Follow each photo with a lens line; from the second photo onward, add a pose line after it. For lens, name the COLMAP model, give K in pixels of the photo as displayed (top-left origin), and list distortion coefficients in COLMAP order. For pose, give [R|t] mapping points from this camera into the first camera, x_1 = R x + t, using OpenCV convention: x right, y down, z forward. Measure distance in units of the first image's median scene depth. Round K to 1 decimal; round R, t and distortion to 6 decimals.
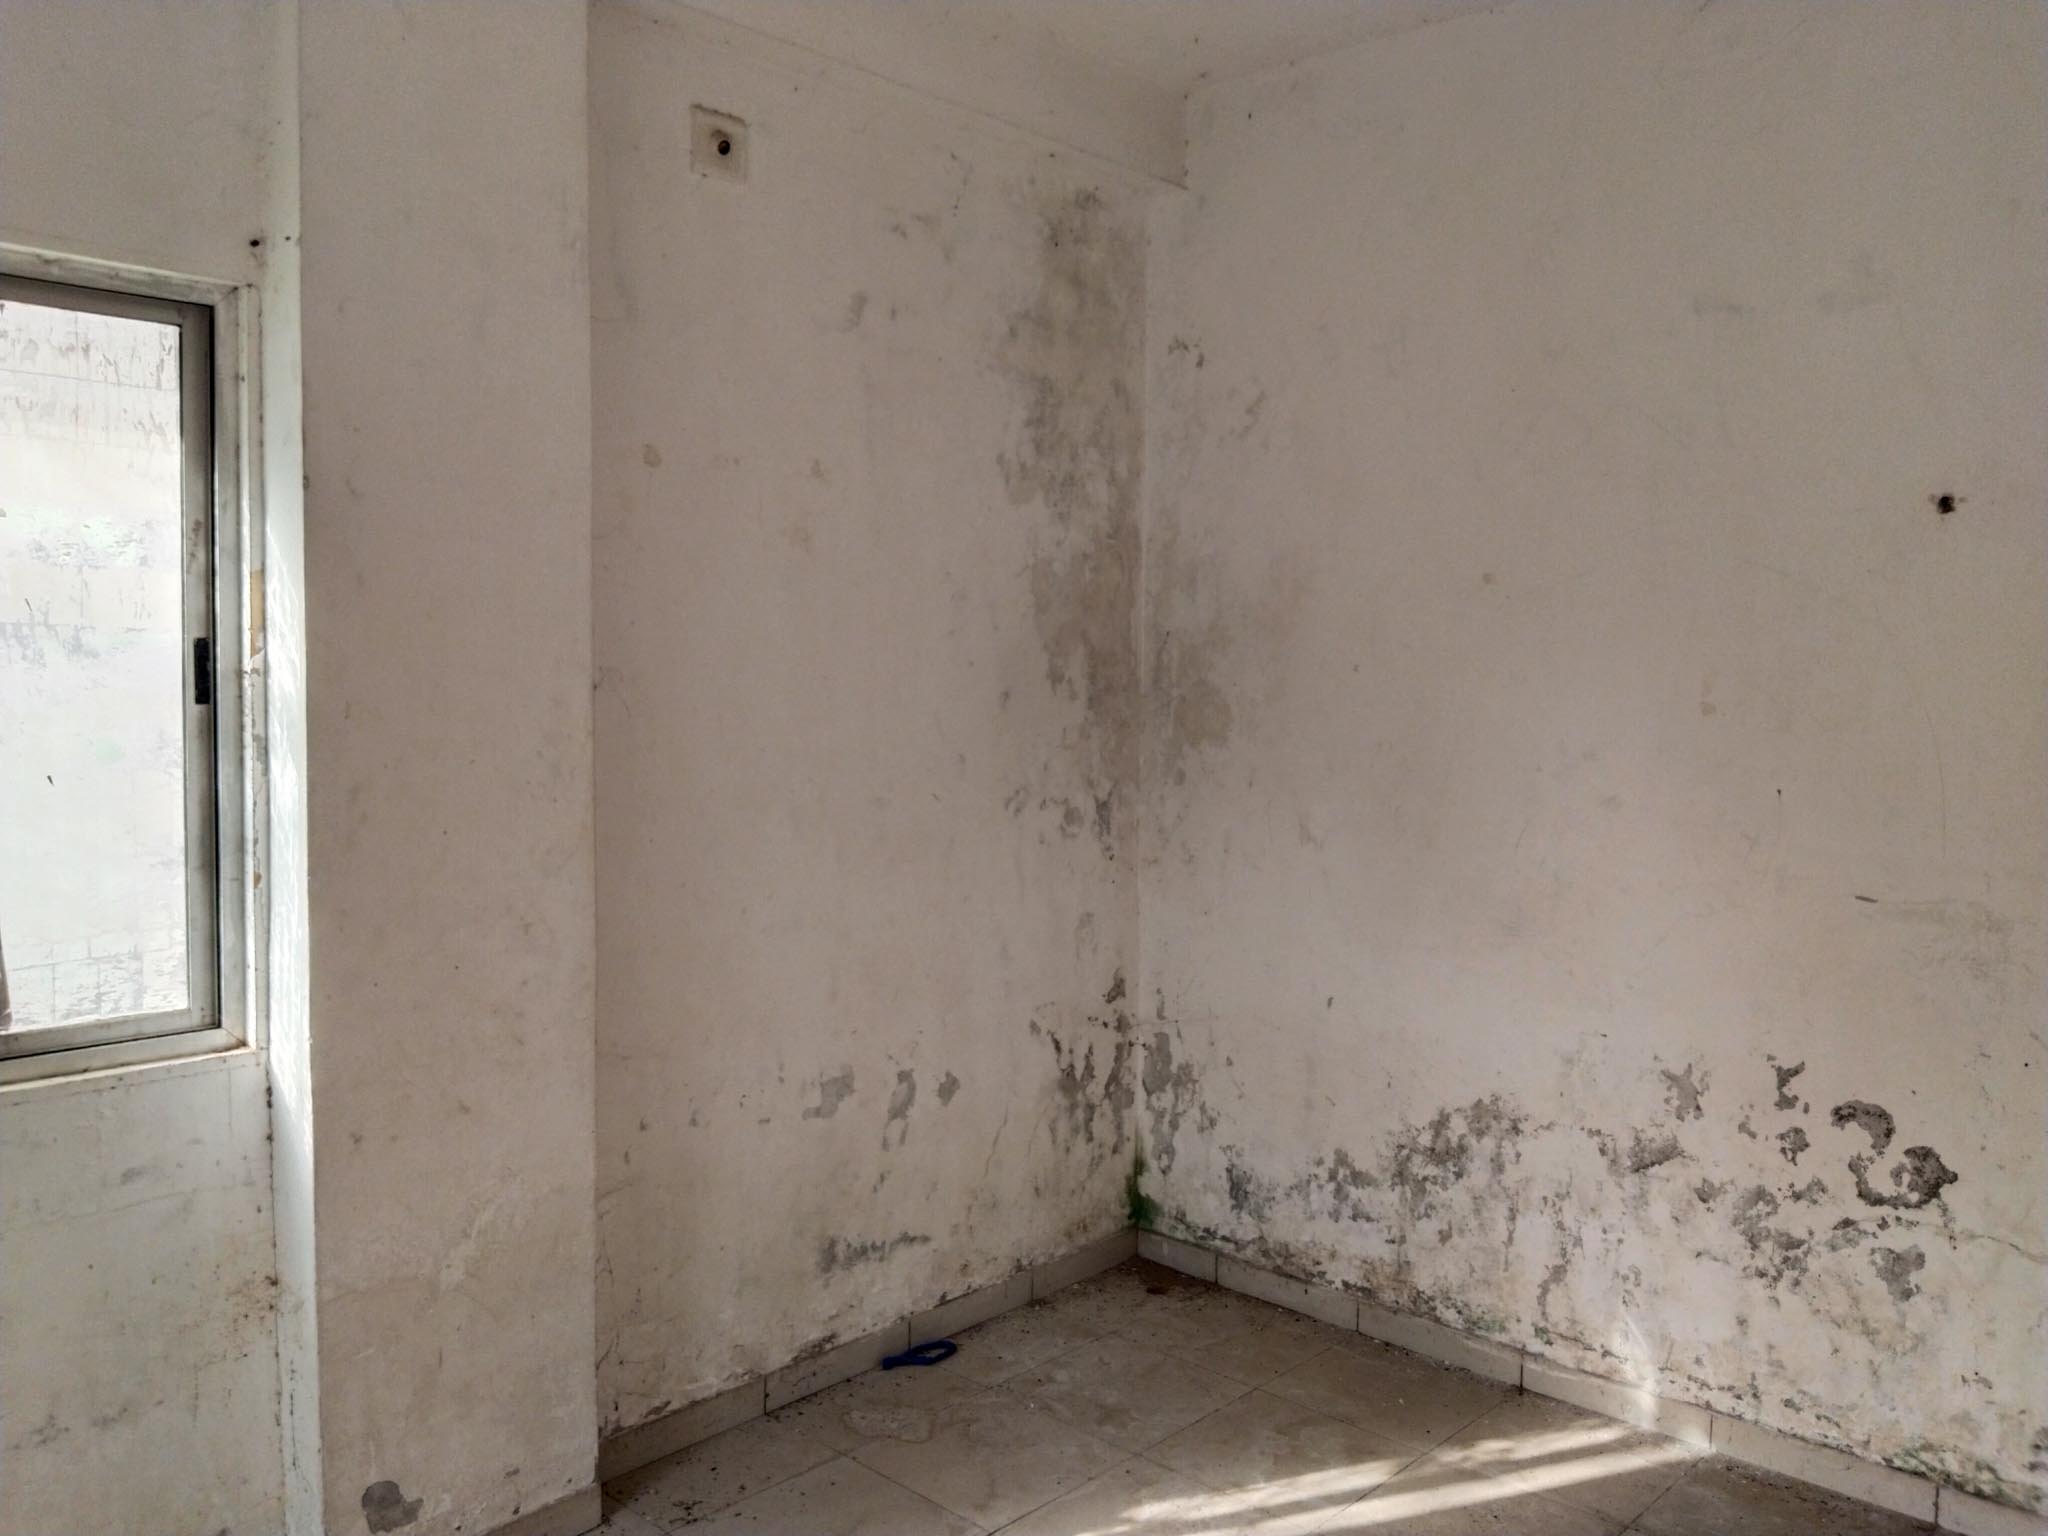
lens RADIAL K [[1674.4, 0, 1025.5], [0, 1674.4, 756.0], [0, 0, 1]] dist [0.115432, -0.254049]
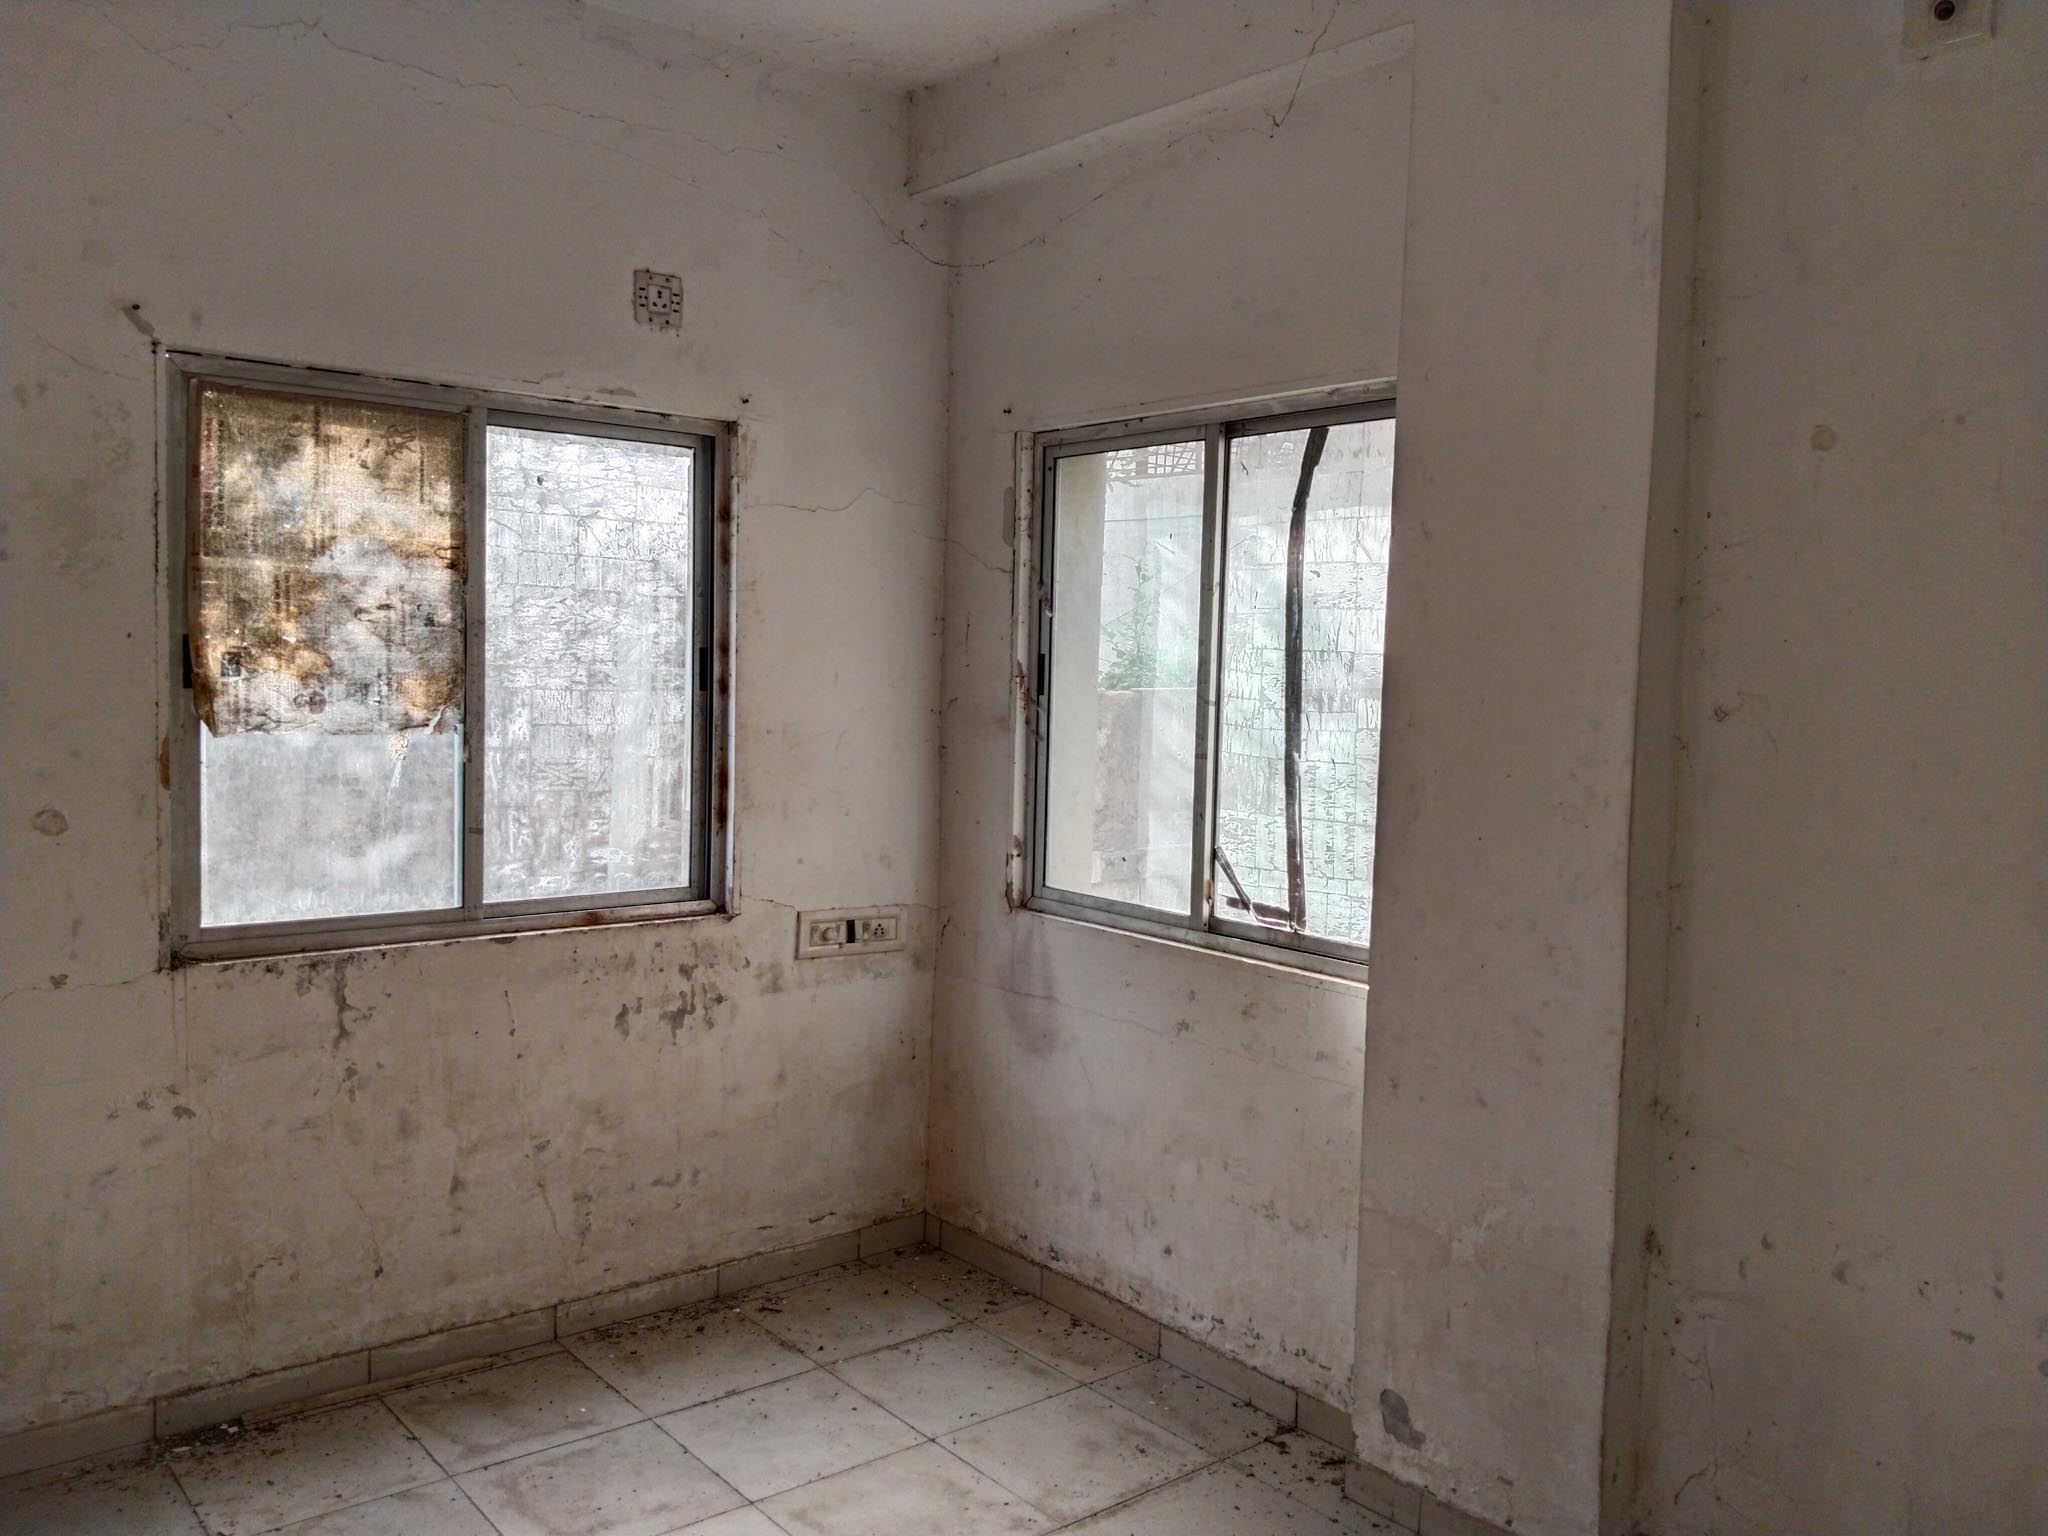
lens RADIAL K [[1659.8, 0, 1061.7], [0, 1659.8, 768.9], [0, 0, 1]] dist [0.114740, -0.229093]
pose [[-0.148346, 0.045651, -0.987881, 0.719533], [-0.089396, 0.994225, 0.059368, -0.036872], [0.984887, 0.097120, -0.143409, 0.852659]]
